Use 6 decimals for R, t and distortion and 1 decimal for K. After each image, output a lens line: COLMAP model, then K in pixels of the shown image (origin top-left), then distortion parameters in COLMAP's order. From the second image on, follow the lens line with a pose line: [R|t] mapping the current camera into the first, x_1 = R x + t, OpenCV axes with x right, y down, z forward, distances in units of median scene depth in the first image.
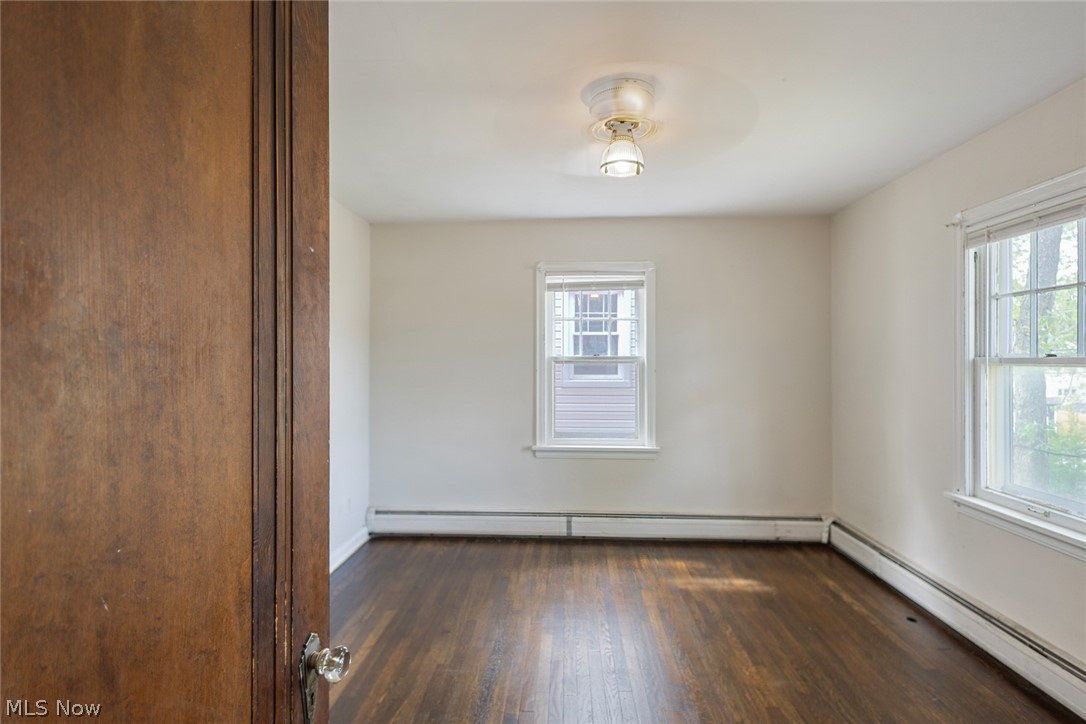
lens RADIAL K [[539.9, 0, 539.2], [0, 539.9, 360.5], [0, 0, 1]] dist [0.002997, -0.002130]
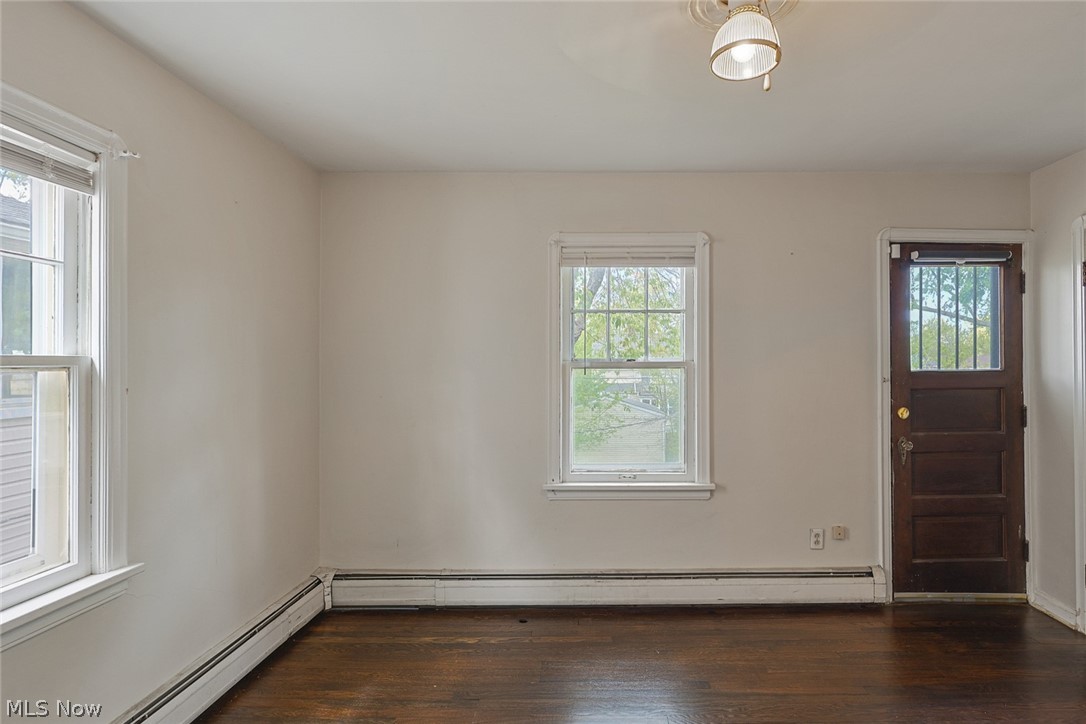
lens RADIAL K [[565.3, 0, 542.0], [0, 565.3, 367.1], [0, 0, 1]] dist [-0.002158, -0.003533]
pose [[-0.037747, 0.003028, 0.999283, -0.253048], [0.010777, 0.999938, -0.002623, 0.005201], [-0.999229, 0.010670, -0.037777, 0.682073]]
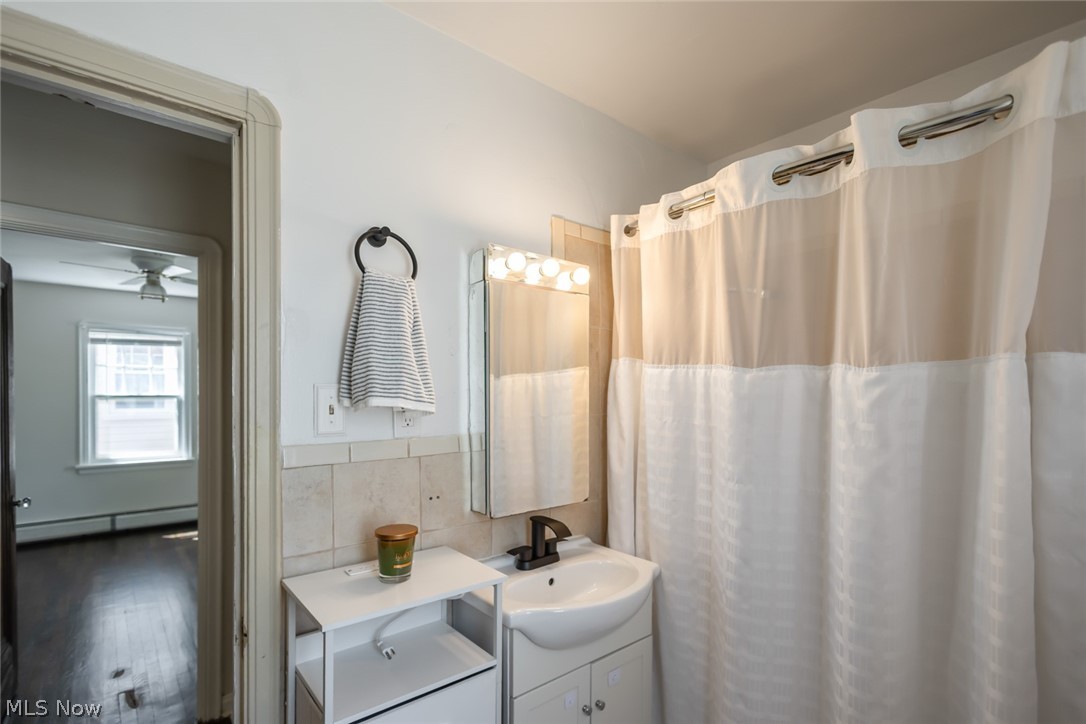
lens RADIAL K [[539.9, 0, 564.7], [0, 539.9, 396.6], [0, 0, 1]] dist [0.002997, -0.002130]
pose [[0.736378, -0.002786, 0.676565, -0.024718], [0.001202, 0.999995, 0.002810, -0.005321], [-0.676570, -0.001257, 0.736378, -0.722422]]
